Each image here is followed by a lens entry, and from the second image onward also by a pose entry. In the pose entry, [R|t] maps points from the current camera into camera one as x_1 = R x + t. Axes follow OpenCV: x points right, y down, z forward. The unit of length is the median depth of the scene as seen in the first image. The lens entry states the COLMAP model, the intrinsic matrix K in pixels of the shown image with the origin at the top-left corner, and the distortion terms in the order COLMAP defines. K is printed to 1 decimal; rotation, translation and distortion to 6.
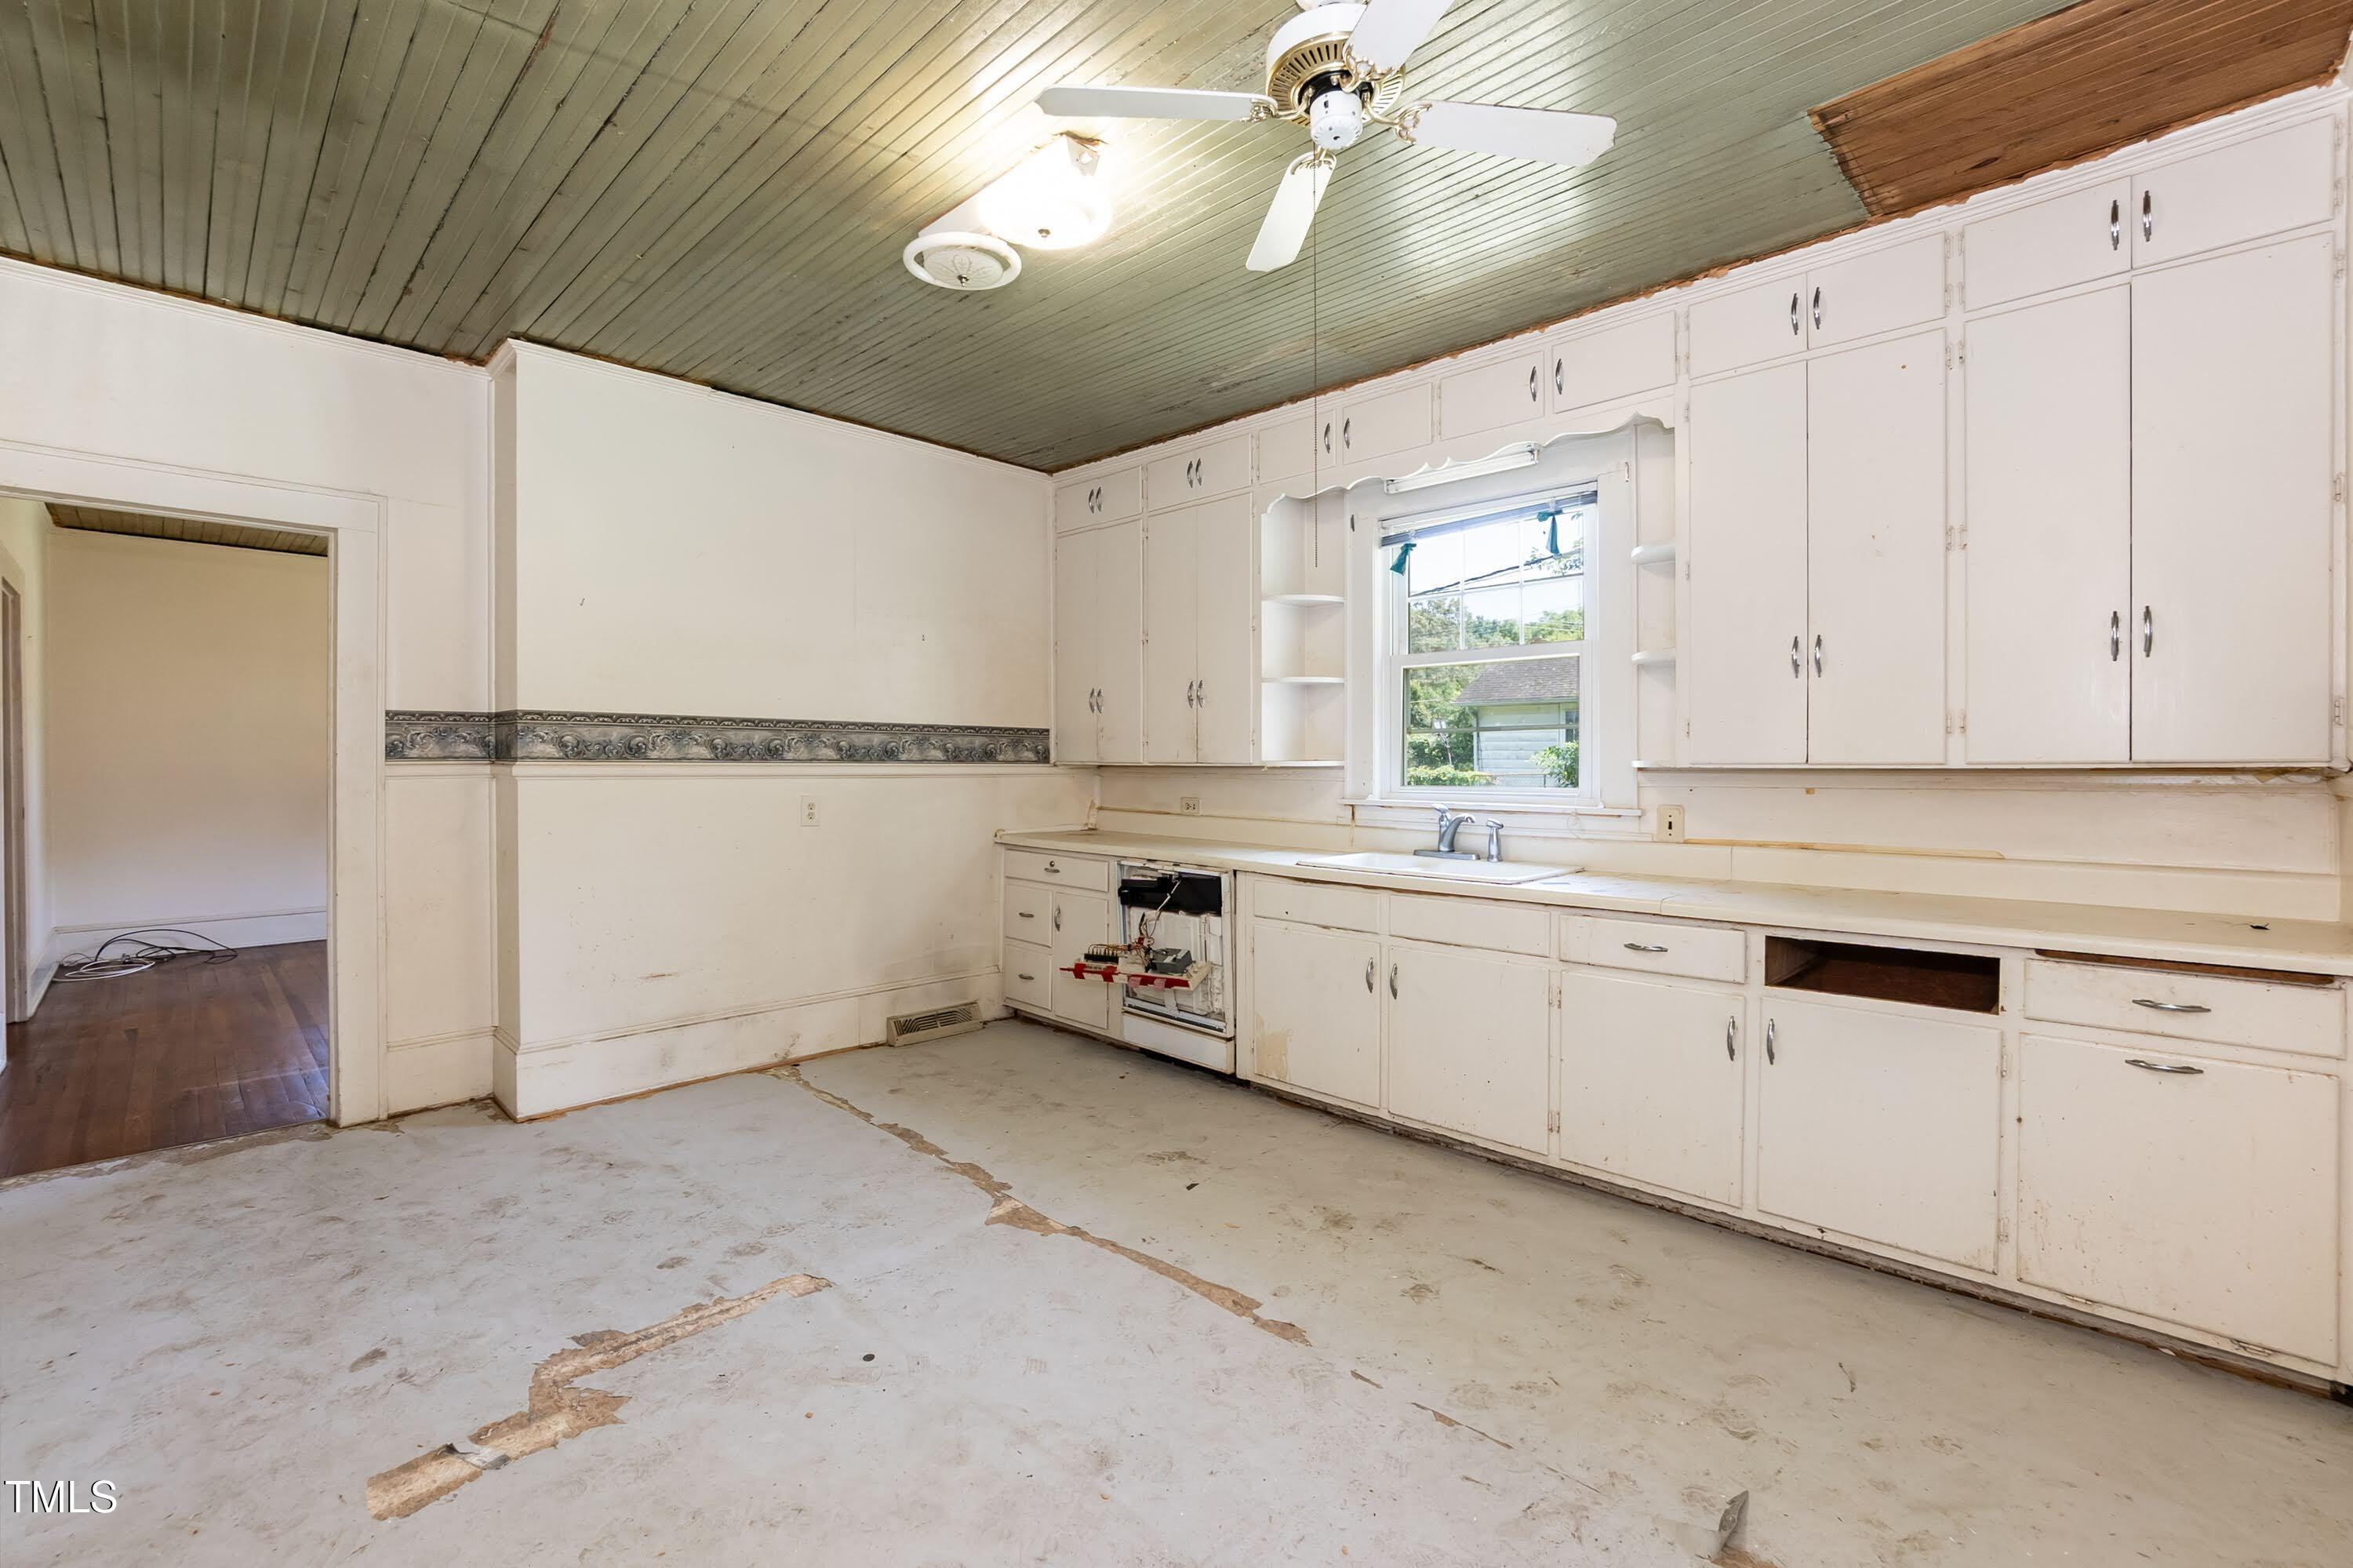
lens RADIAL K [[1028.0, 0, 1176.5], [0, 1028.0, 777.2], [0, 0, 1]] dist [-0.034639, 0.011566]
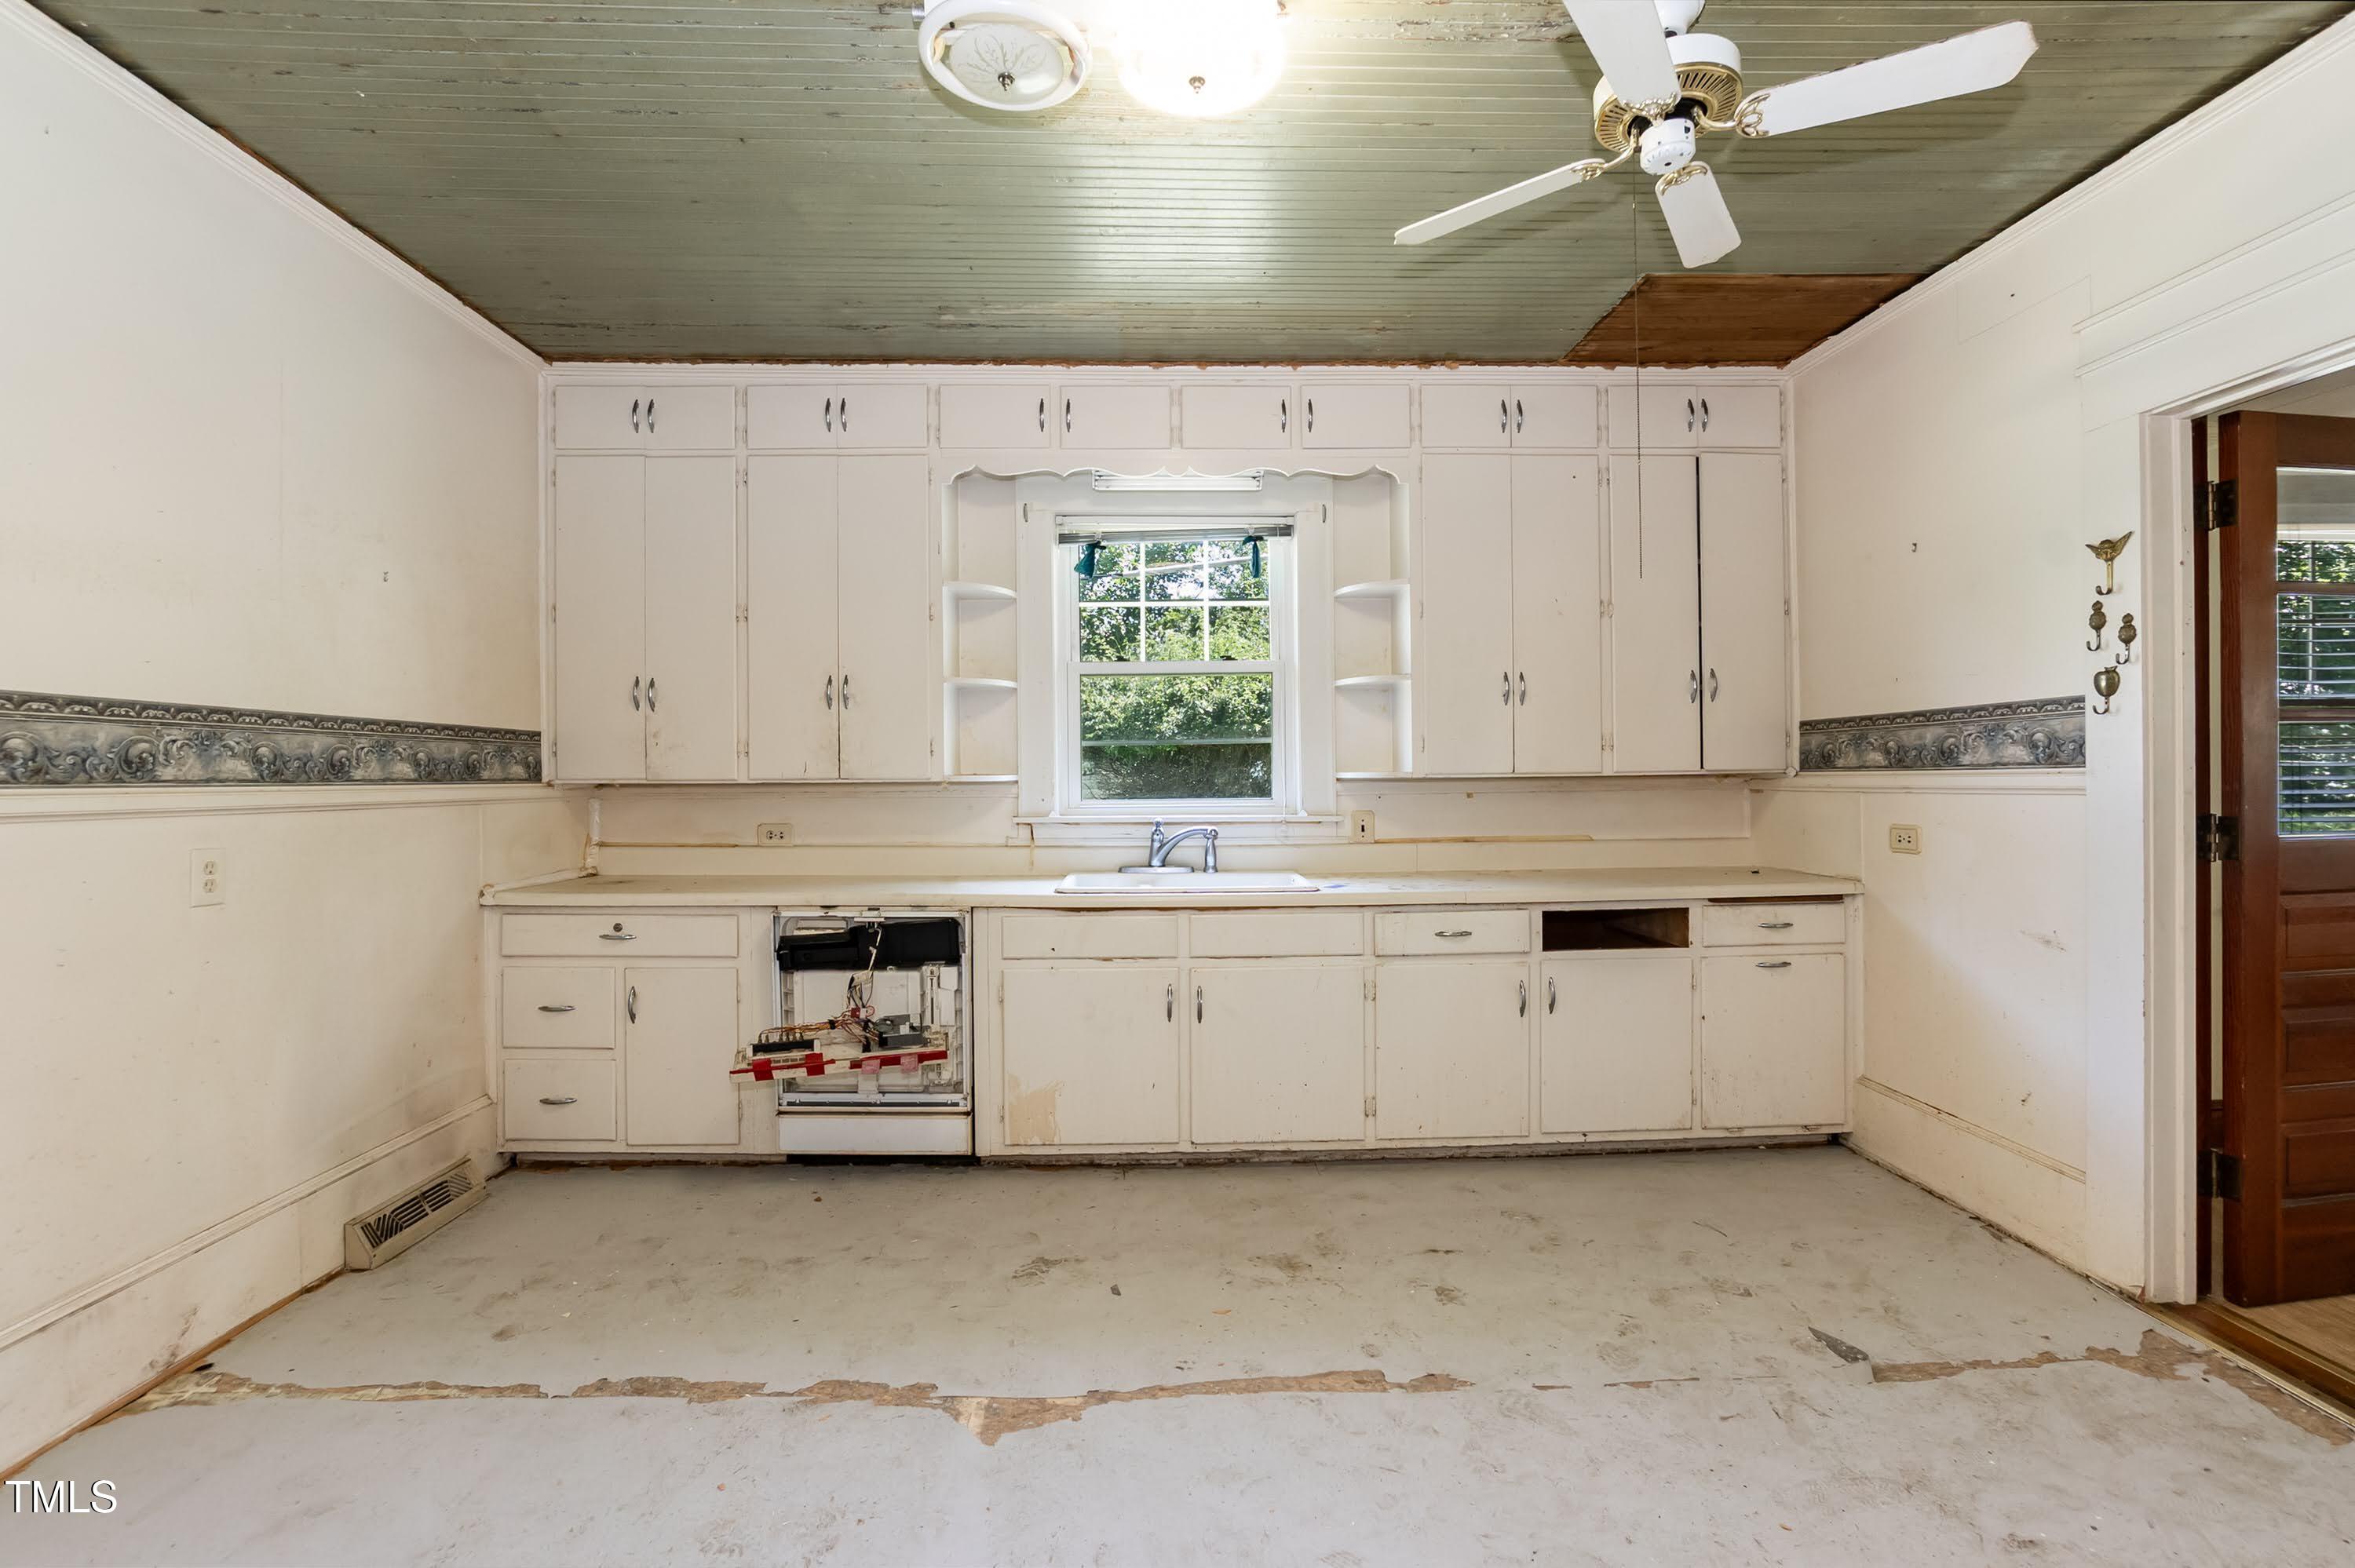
lens RADIAL K [[1028.7, 0, 1177.5], [0, 1028.7, 777.1], [0, 0, 1]] dist [-0.034639, 0.011566]
pose [[0.691355, -0.009087, 0.722458, -0.442191], [0.019514, 0.999791, -0.006099, -0.006500], [-0.722252, 0.018314, 0.691388, 0.315727]]
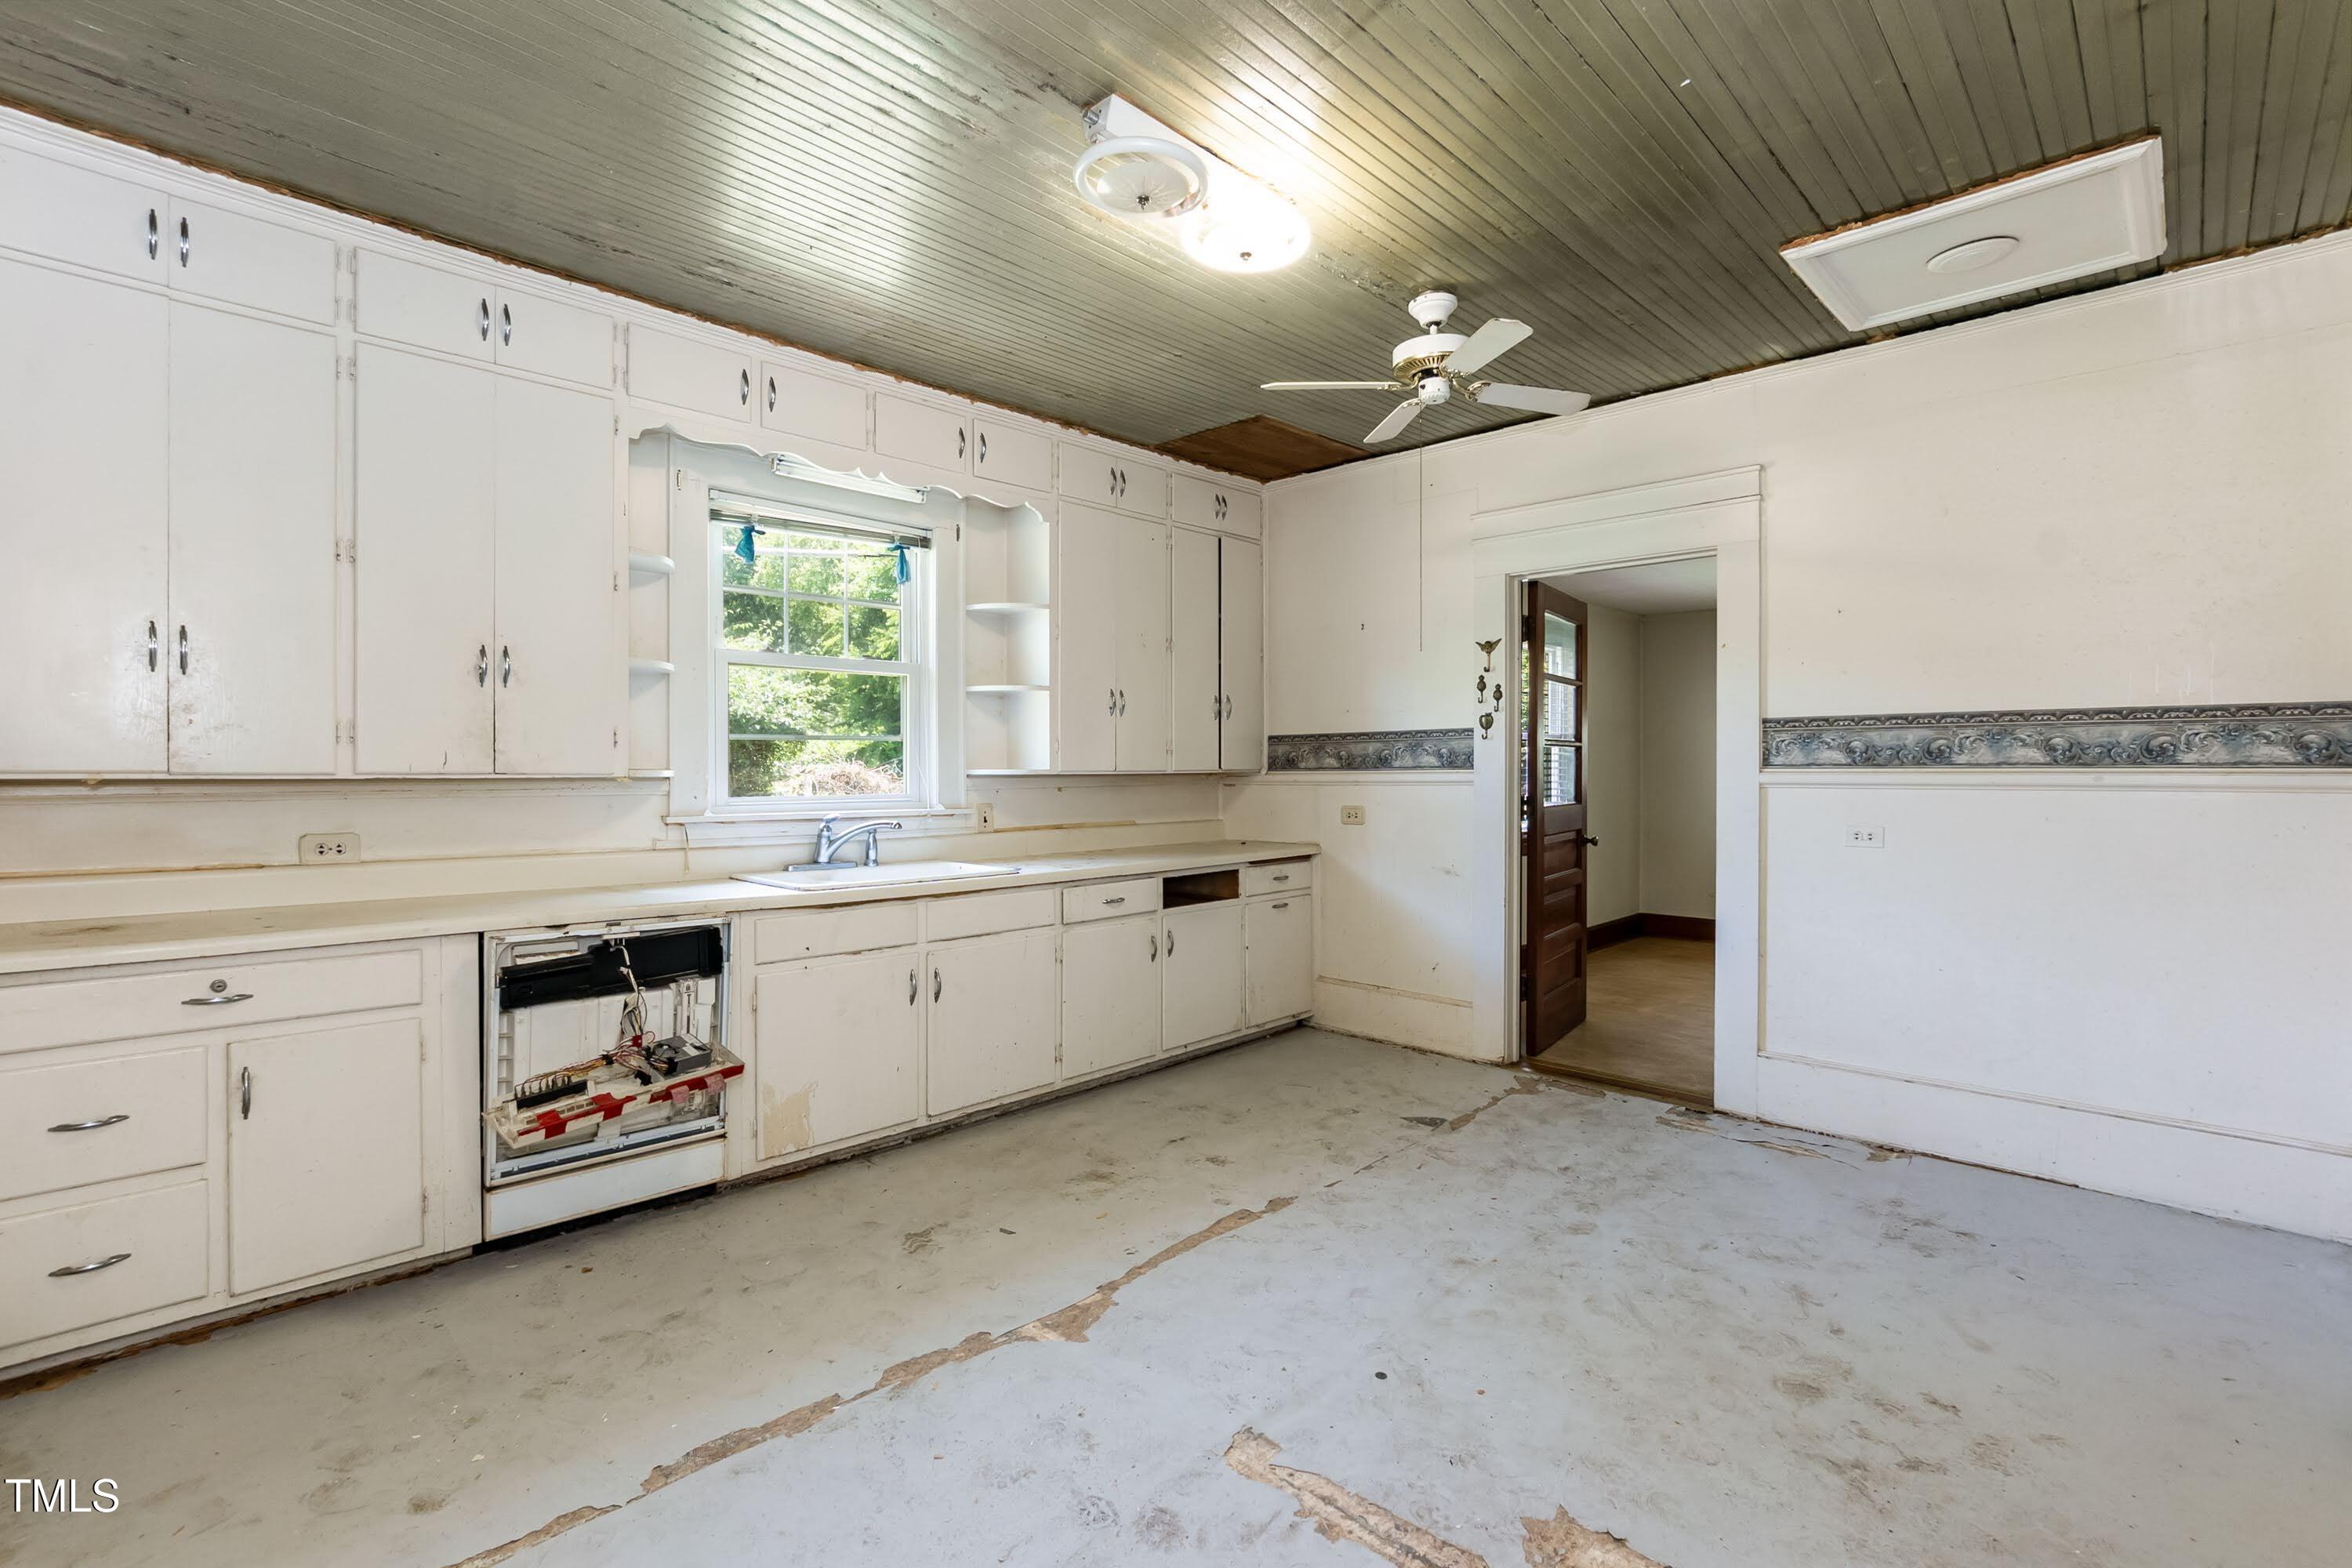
lens RADIAL K [[1061.1, 0, 1172.5], [0, 1061.1, 778.6], [0, 0, 1]] dist [-0.031978, 0.012832]
pose [[-0.008459, -0.009123, 0.999923, -0.760700], [0.016809, 0.999816, 0.009264, -0.011405], [-0.999823, 0.016886, -0.008304, 0.694858]]
